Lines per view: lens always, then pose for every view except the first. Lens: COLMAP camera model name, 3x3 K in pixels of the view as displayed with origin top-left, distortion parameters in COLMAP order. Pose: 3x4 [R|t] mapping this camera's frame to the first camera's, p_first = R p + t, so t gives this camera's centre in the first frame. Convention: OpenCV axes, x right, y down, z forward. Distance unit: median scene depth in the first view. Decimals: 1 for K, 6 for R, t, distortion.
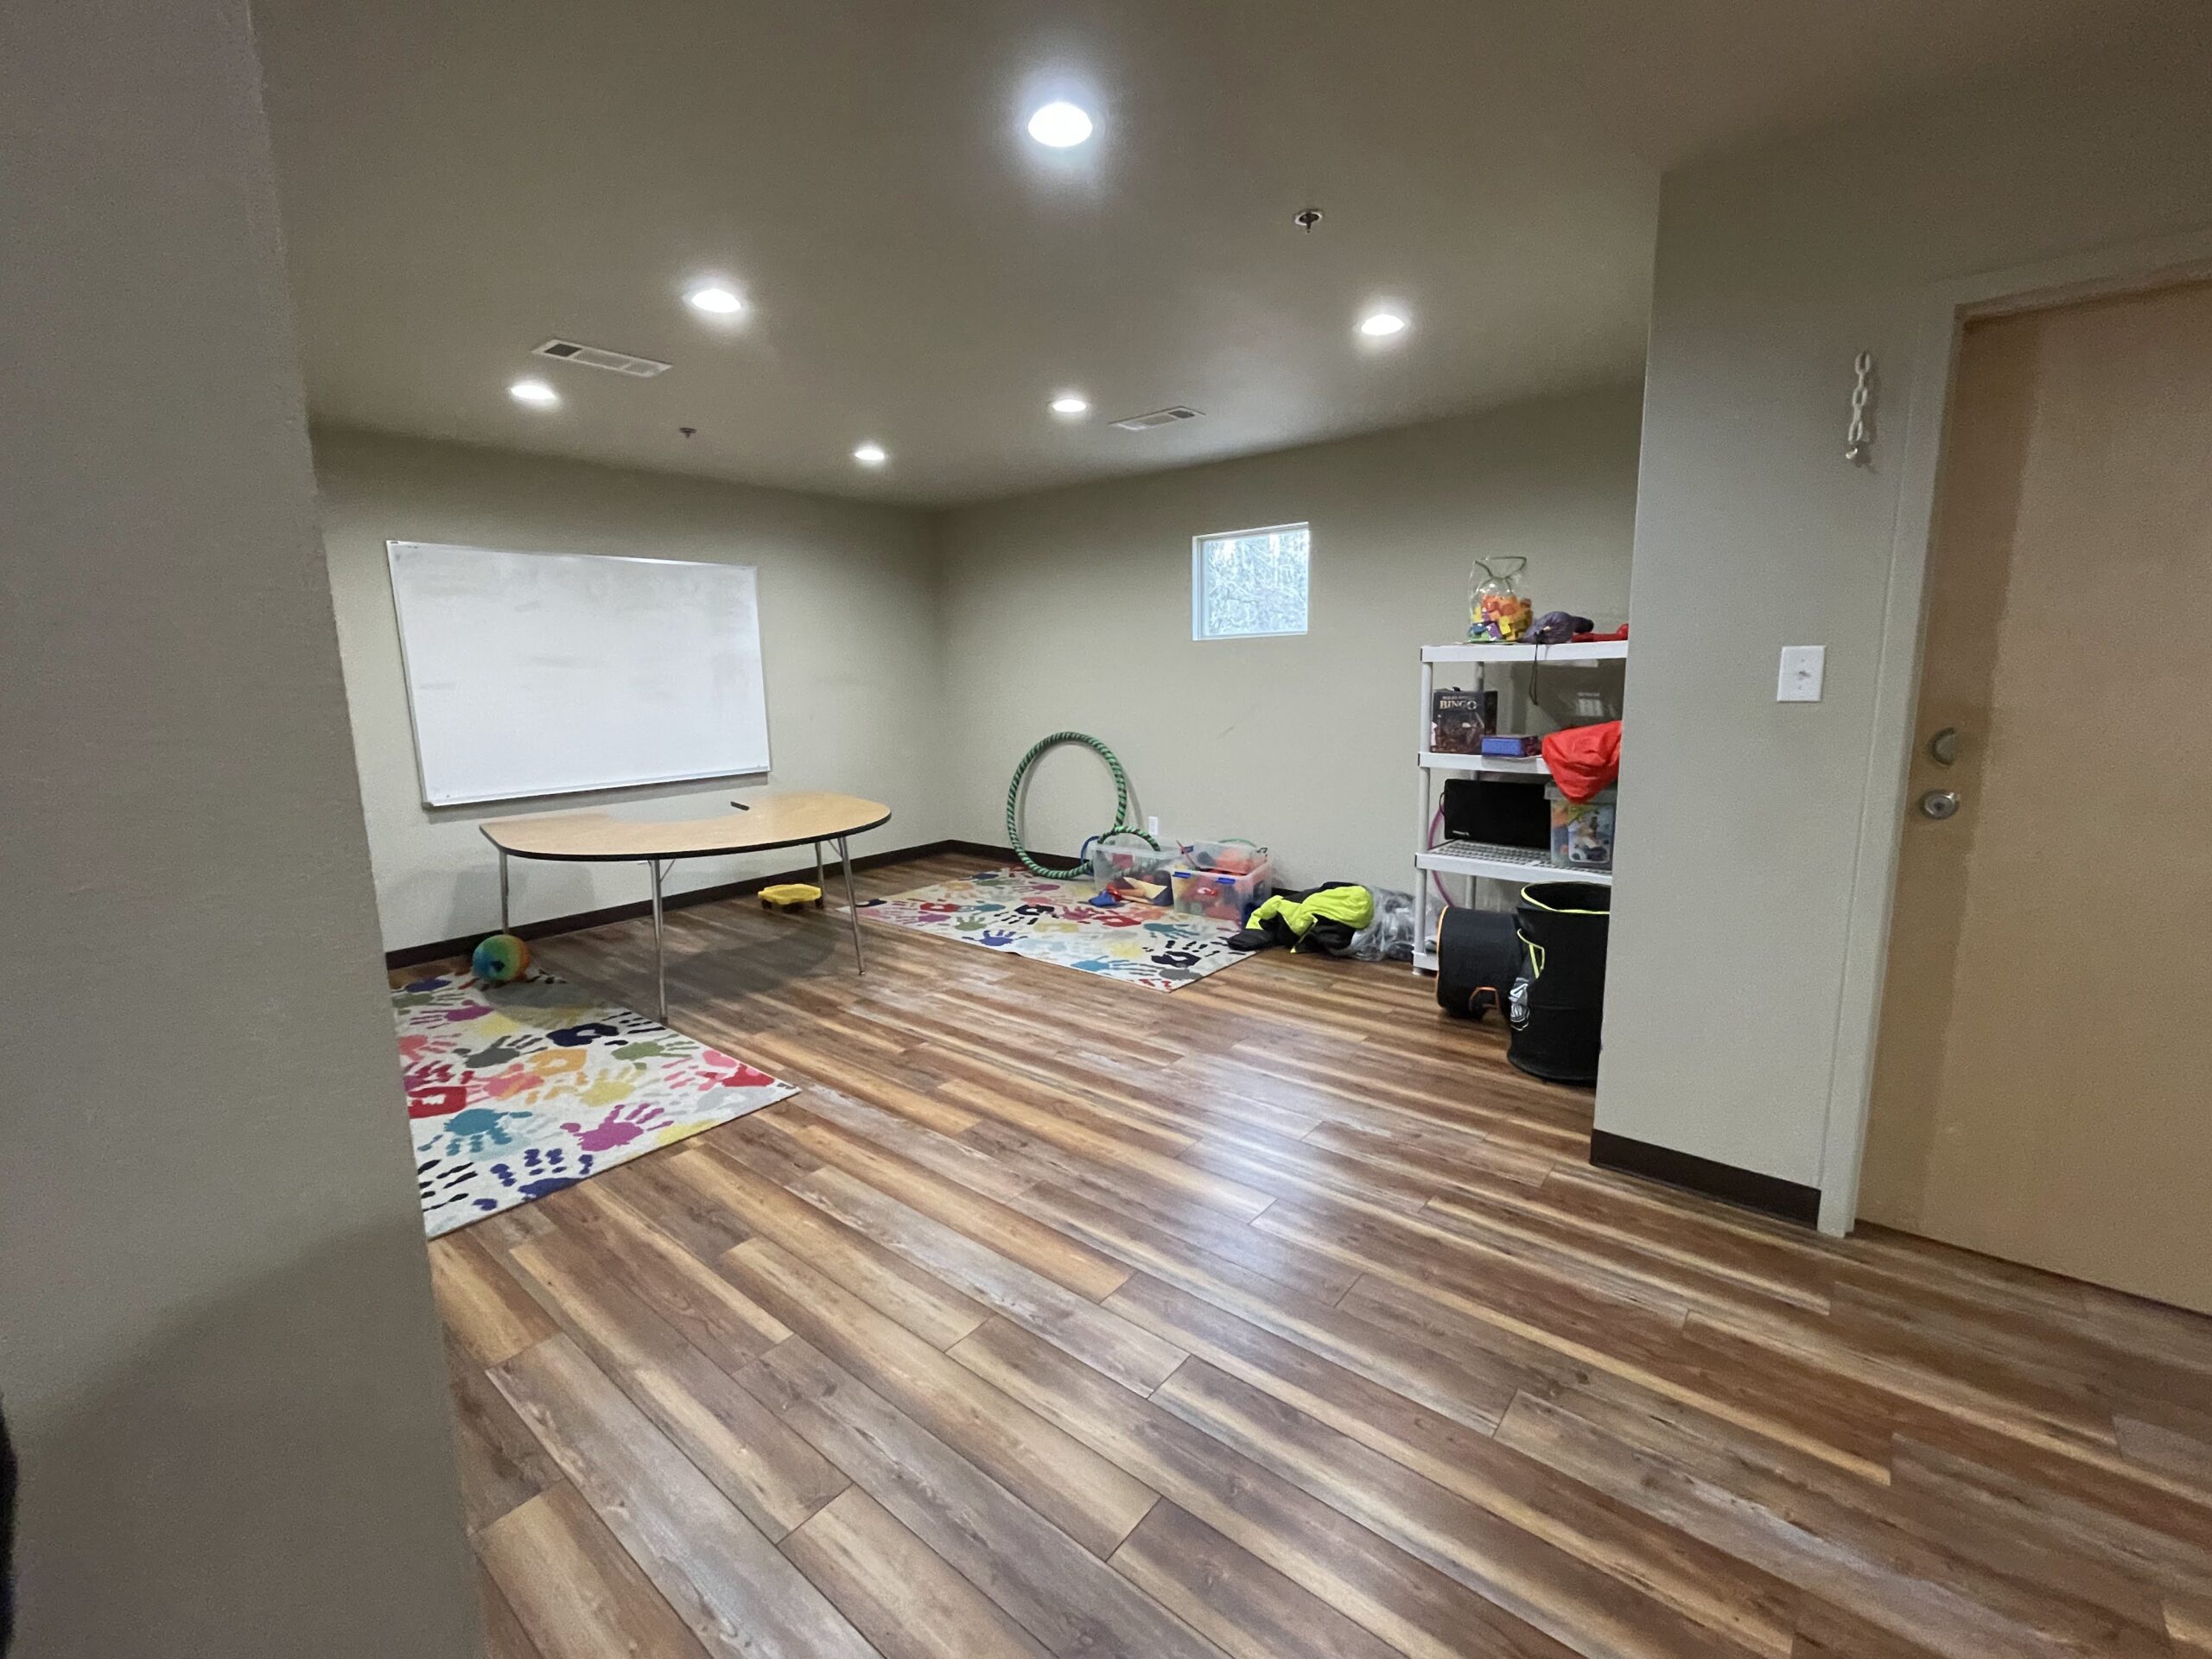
lens RADIAL K [[960.6, 0, 1116.6], [0, 960.6, 824.2], [0, 0, 1]] dist [0.000841, 0.000305]
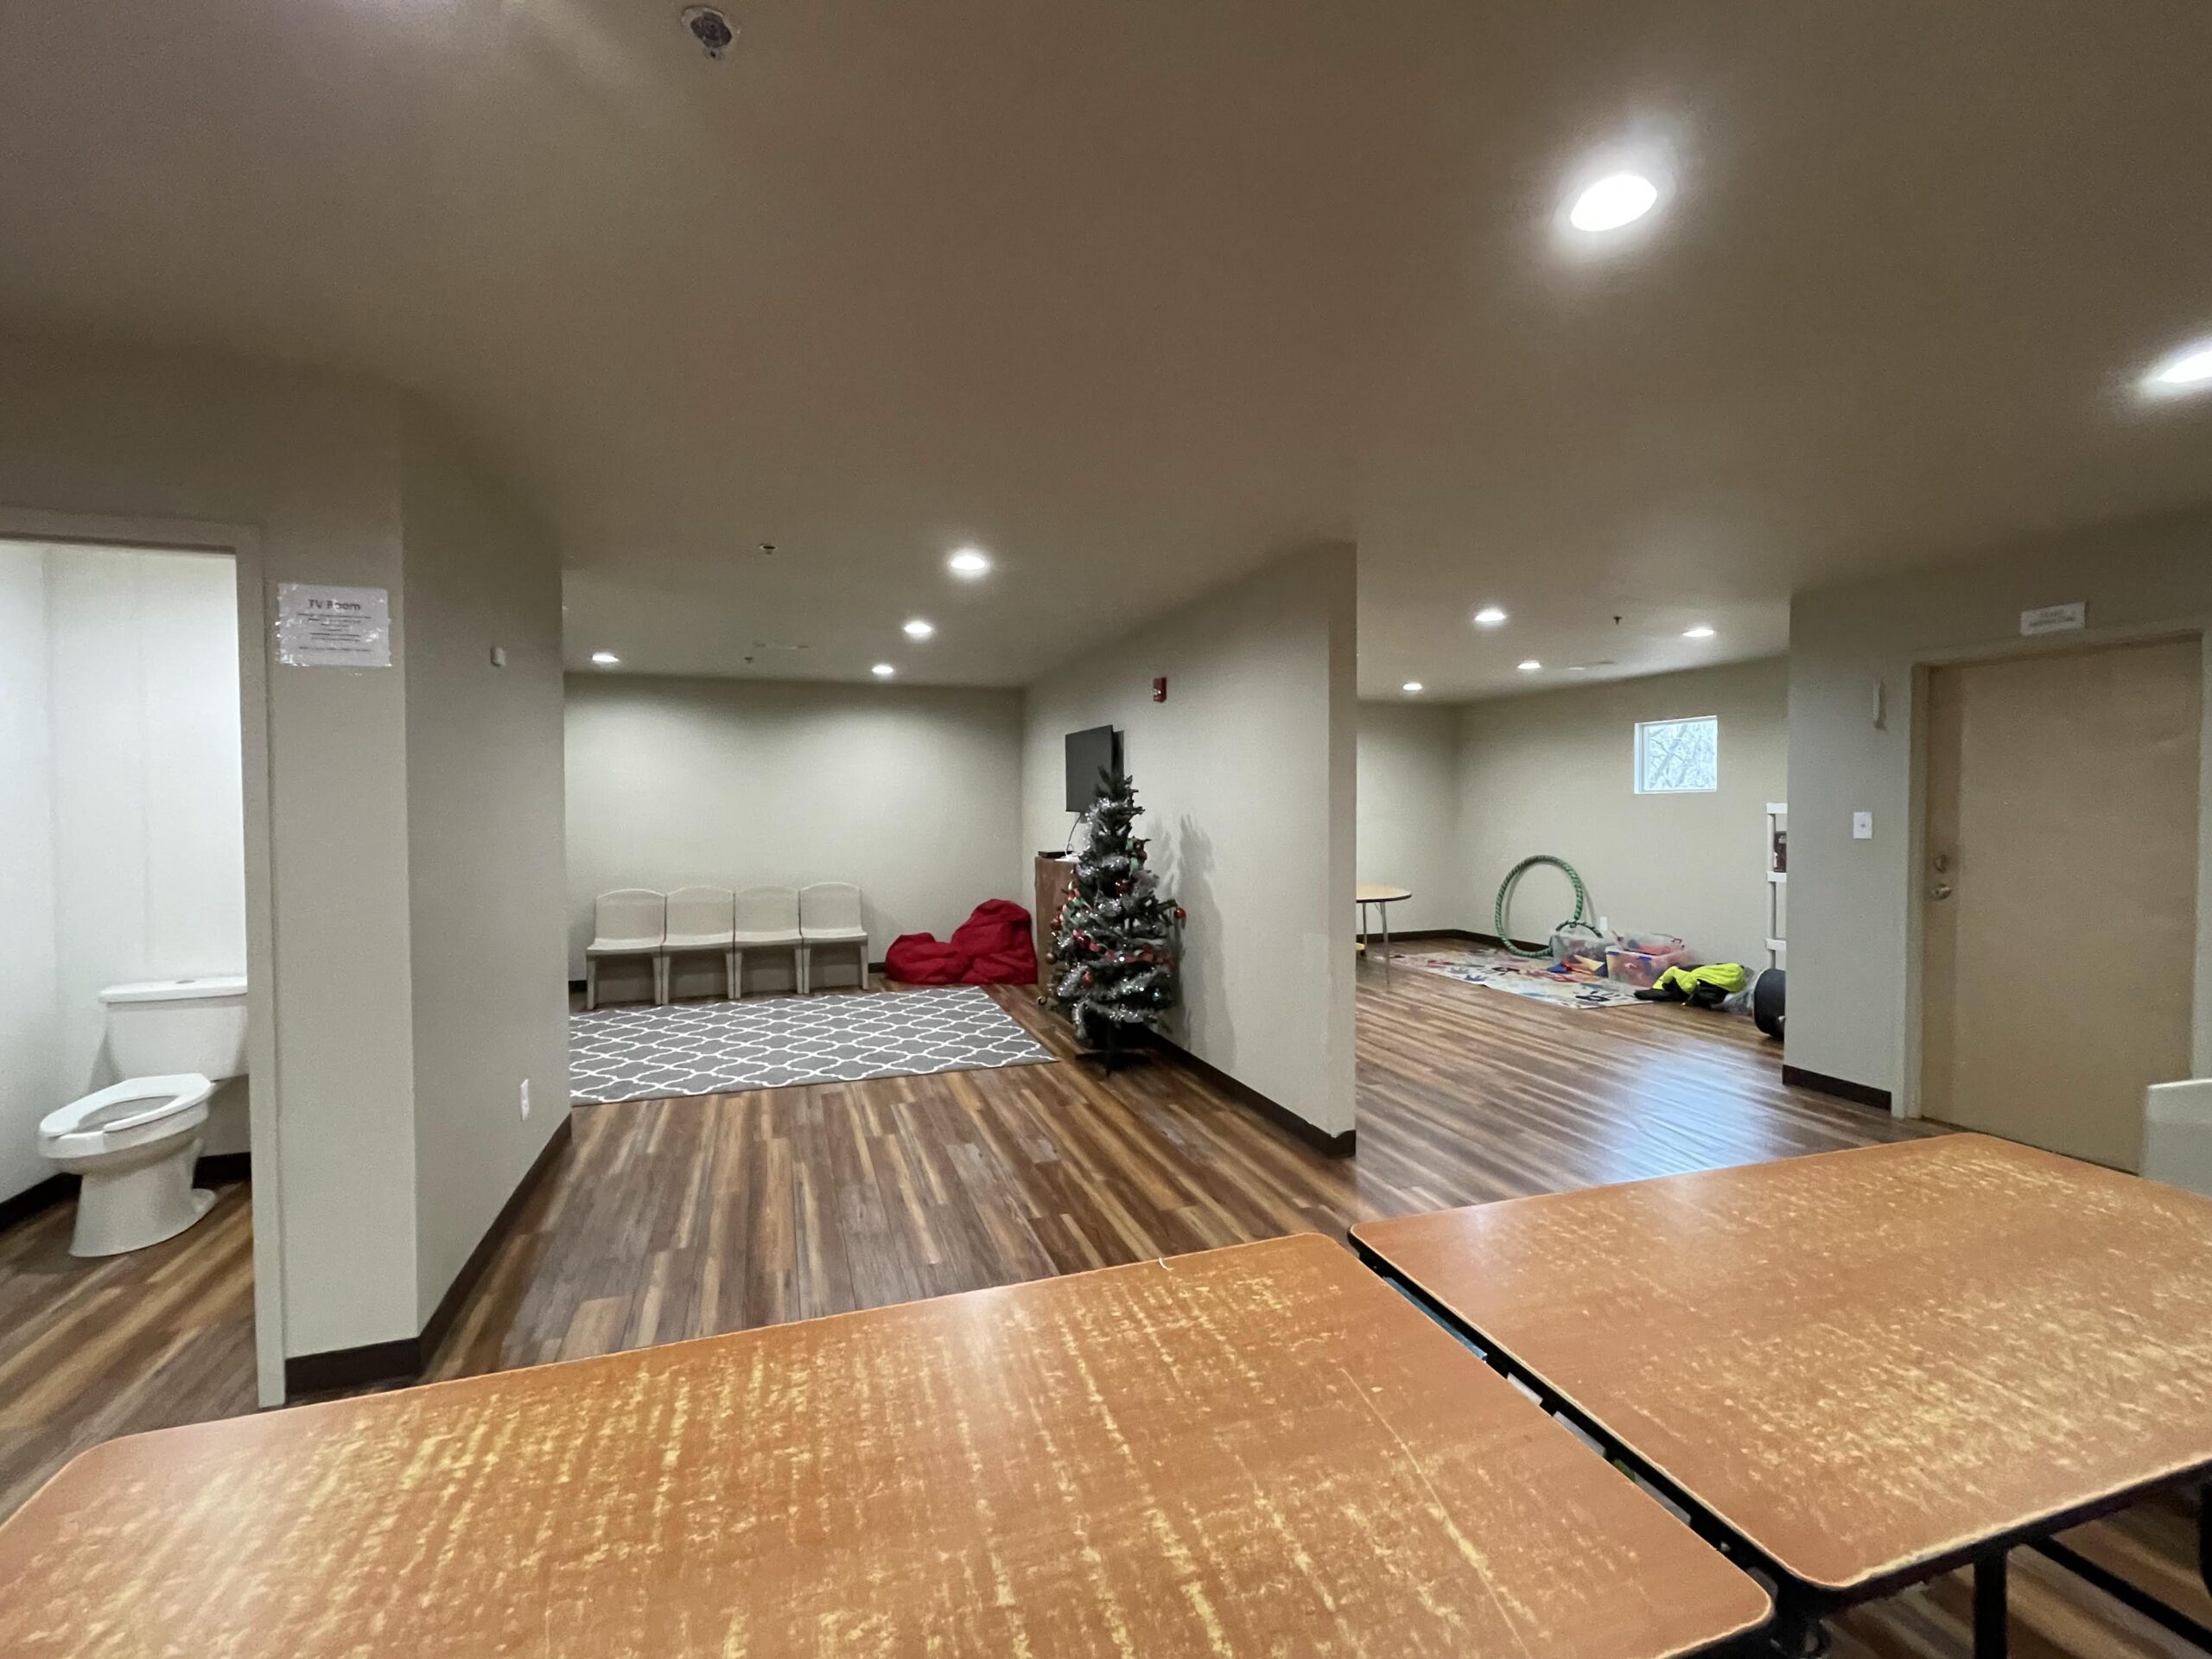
lens RADIAL K [[960.6, 0, 1116.6], [0, 960.6, 824.2], [0, 0, 1]] dist [0.000841, 0.000305]
pose [[0.859220, 0.026677, -0.510911, 0.162224], [-0.095395, 0.989480, -0.108766, 0.090831], [0.502634, 0.142192, 0.852725, -0.652346]]
